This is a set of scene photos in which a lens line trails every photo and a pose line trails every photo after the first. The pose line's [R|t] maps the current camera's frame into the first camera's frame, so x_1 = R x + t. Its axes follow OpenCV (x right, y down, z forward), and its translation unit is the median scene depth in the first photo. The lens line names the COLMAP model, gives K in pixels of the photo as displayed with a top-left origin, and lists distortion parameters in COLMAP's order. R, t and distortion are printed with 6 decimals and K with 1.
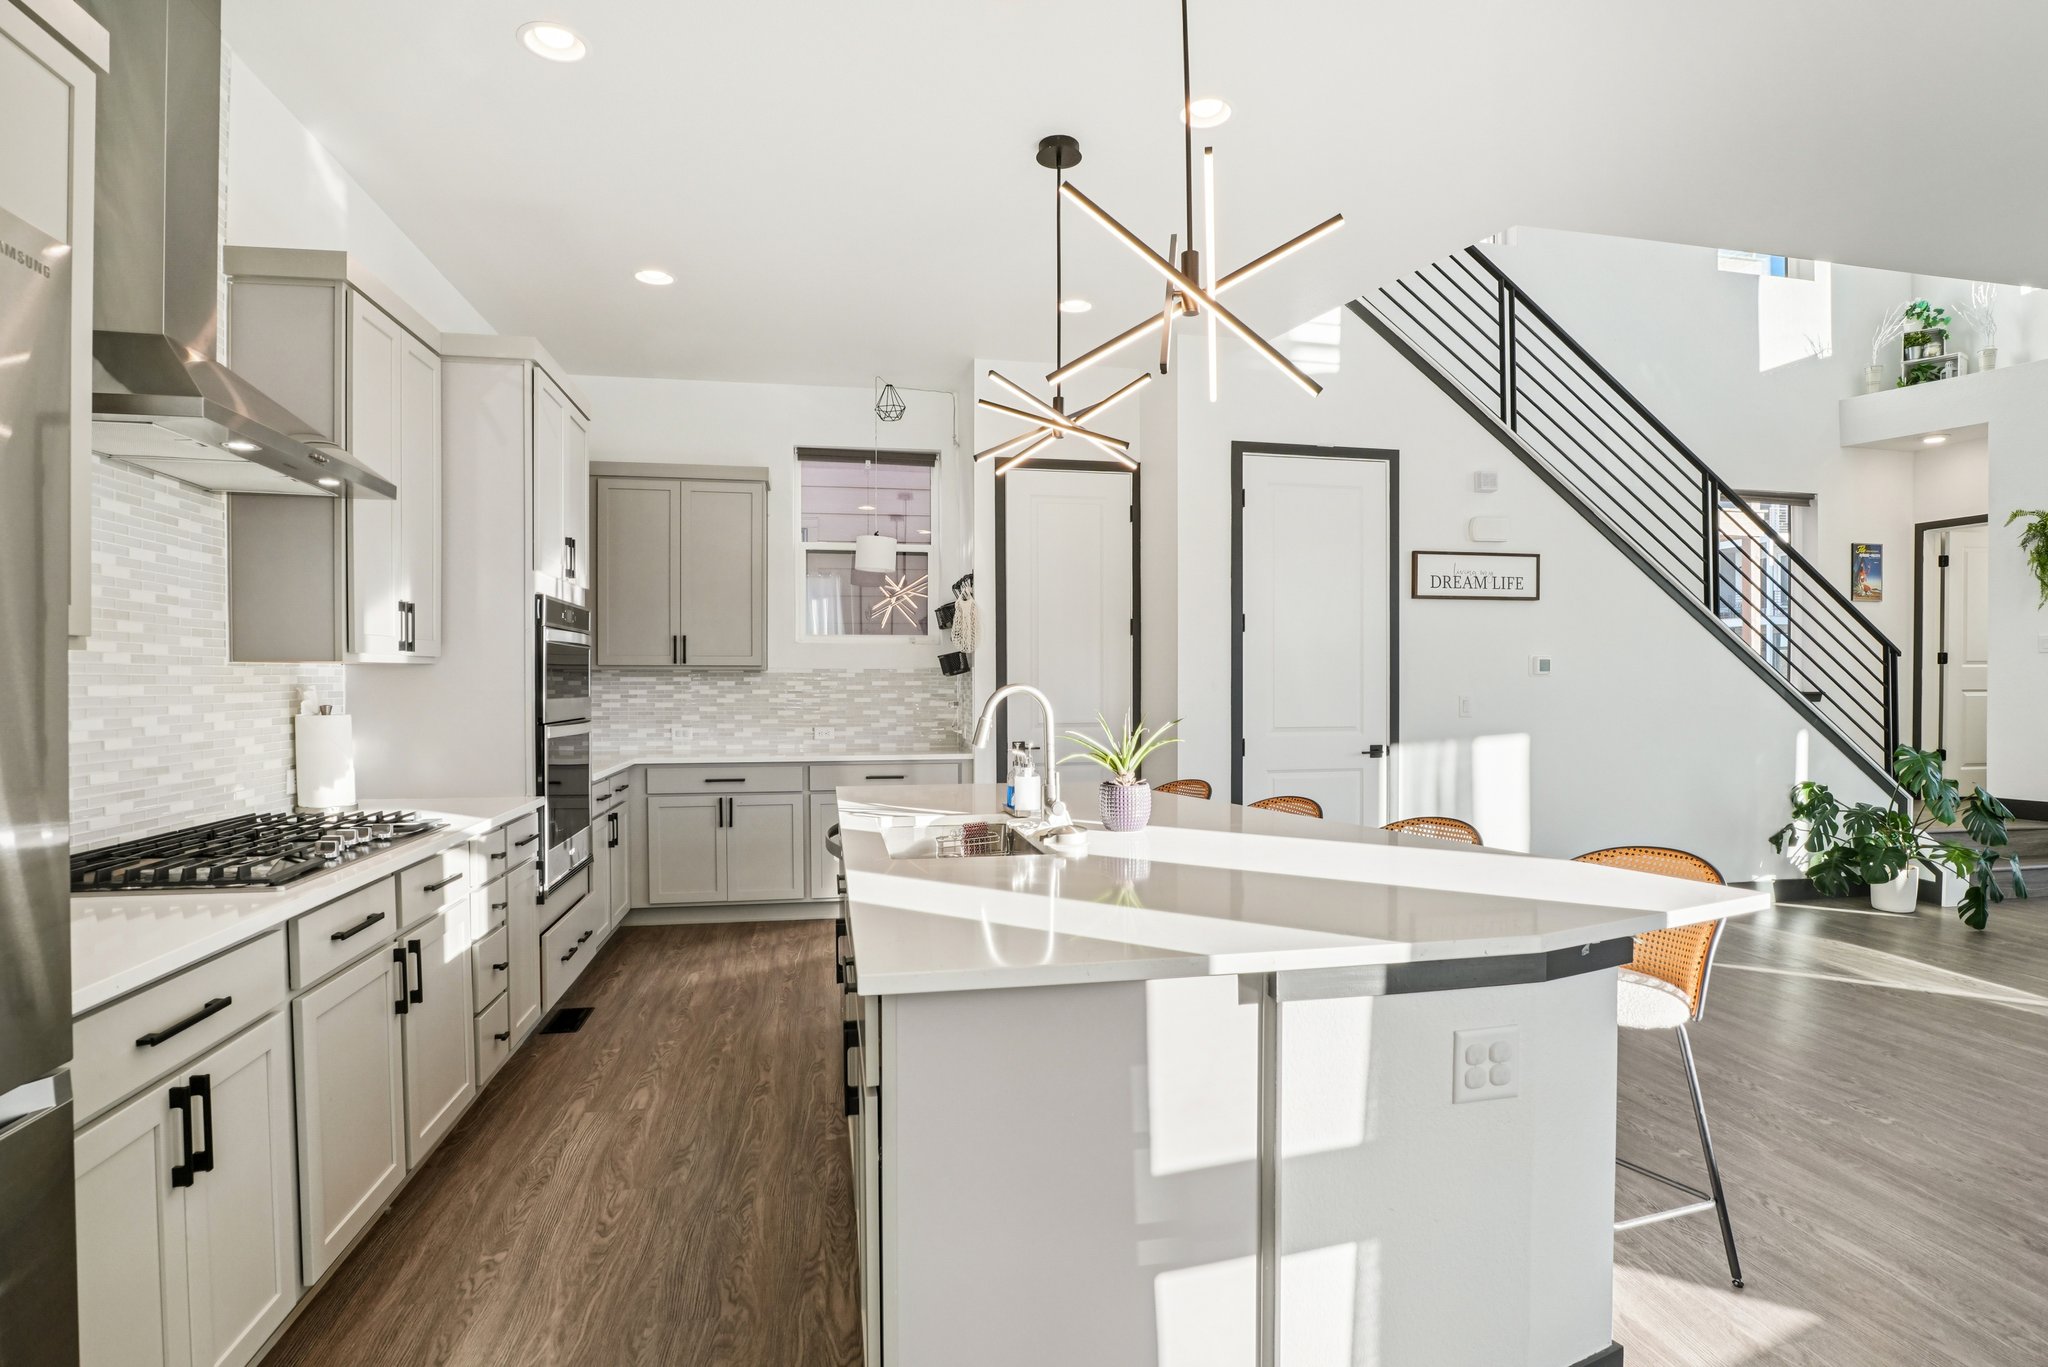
lens RADIAL K [[1041.6, 0, 1026.0], [0, 1041.6, 685.7], [0, 0, 1]] dist [-0.047493, 0.012014]
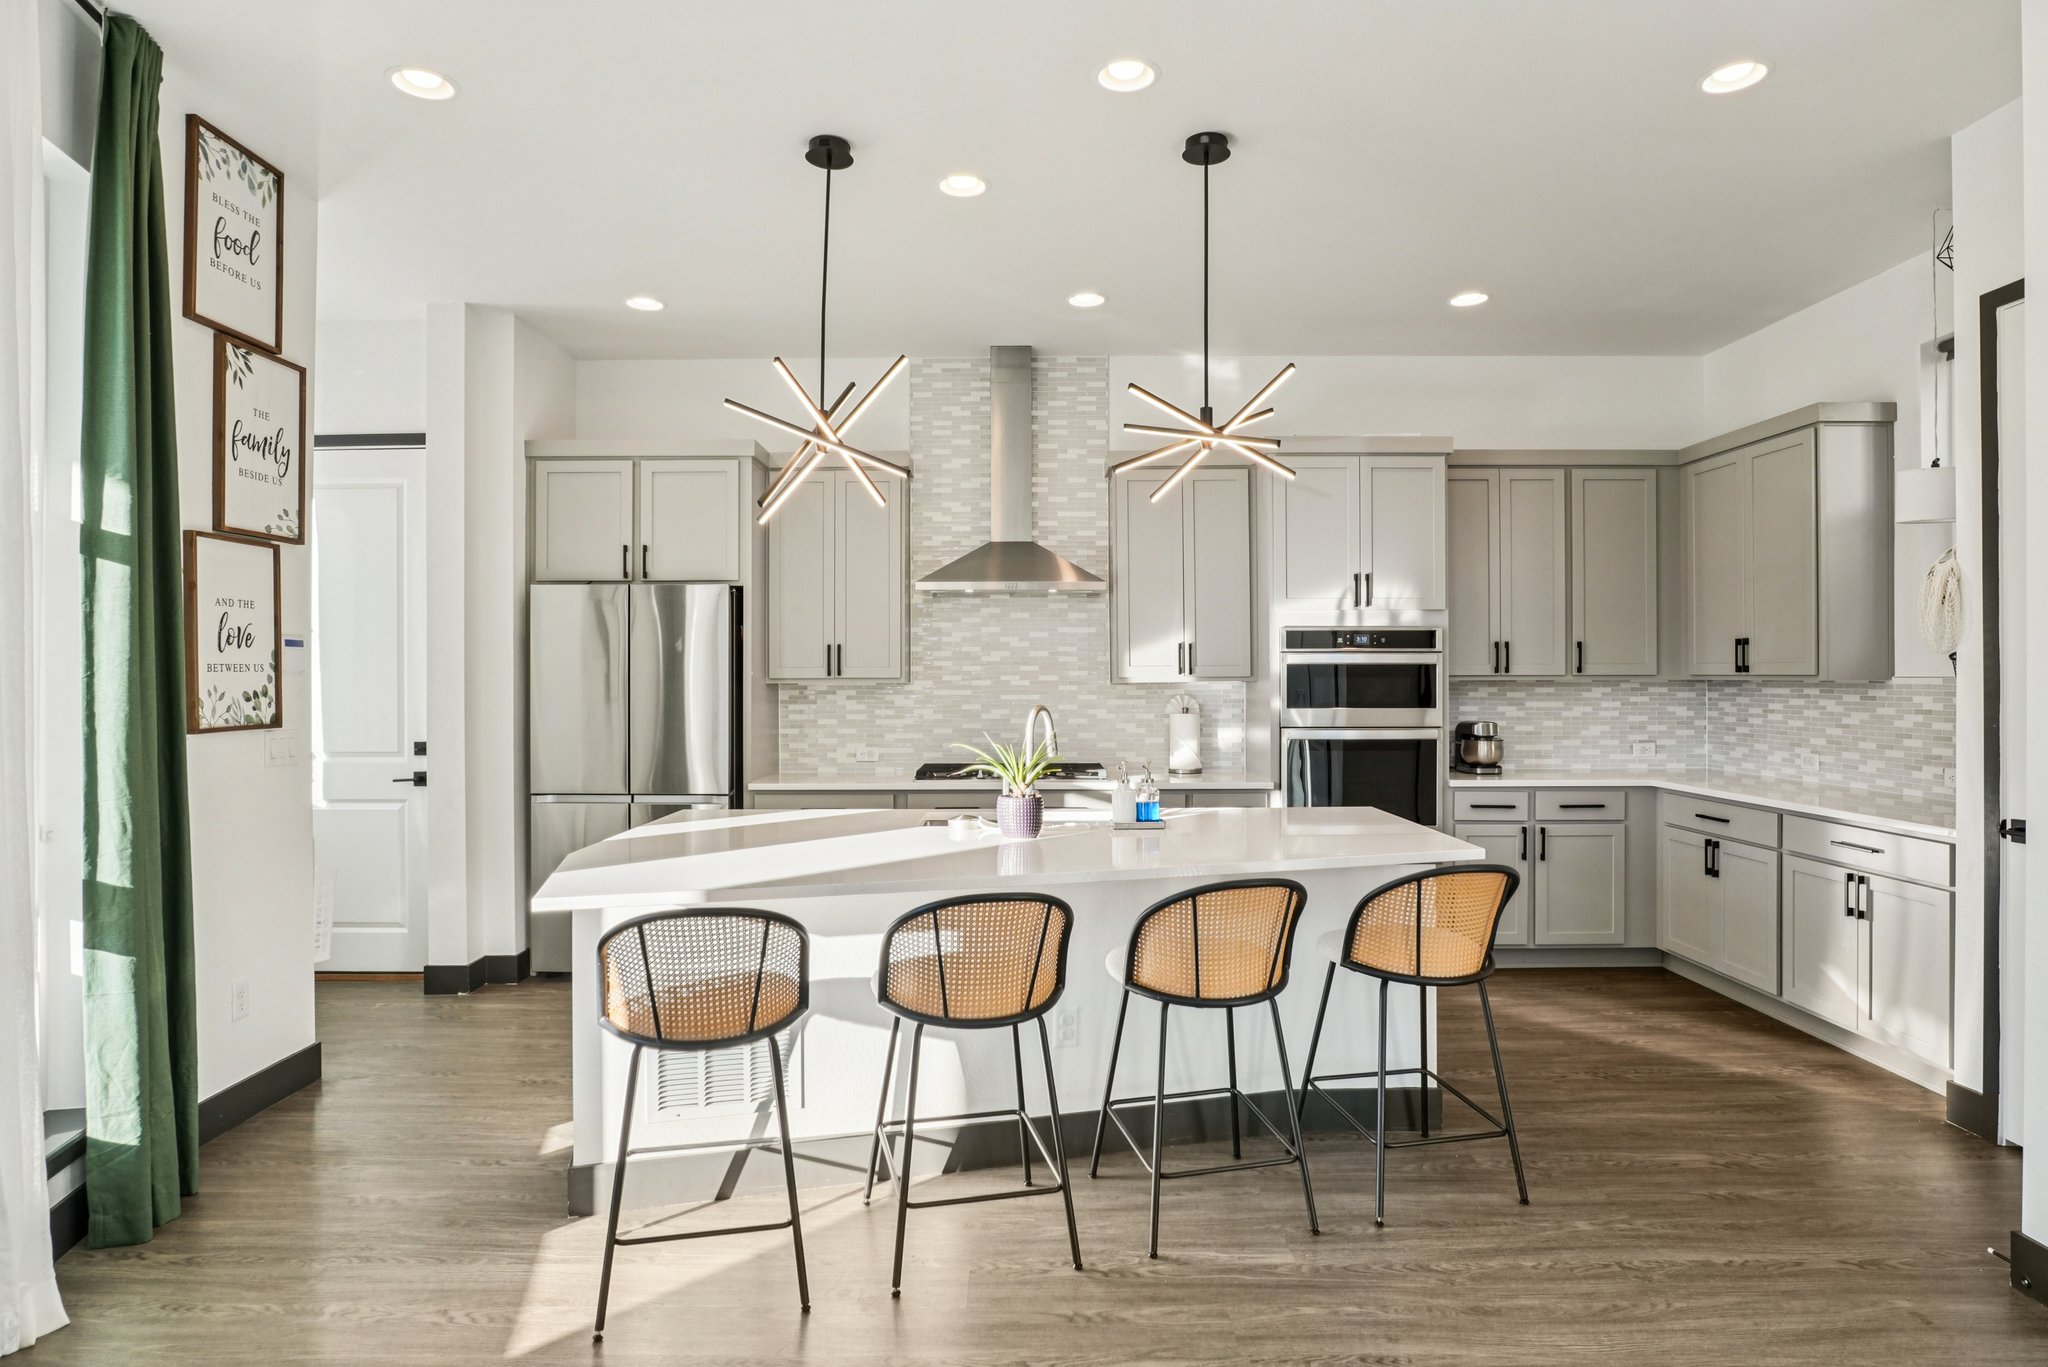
lens RADIAL K [[1138.9, 0, 1020.9], [0, 1138.9, 673.8], [0, 0, 1]] dist [-0.030347, 0.012023]
pose [[-0.193449, -0.001262, -0.981109, 0.623888], [-0.002154, 0.999997, -0.000861, -0.017846], [0.981108, 0.001947, -0.193451, 0.591346]]
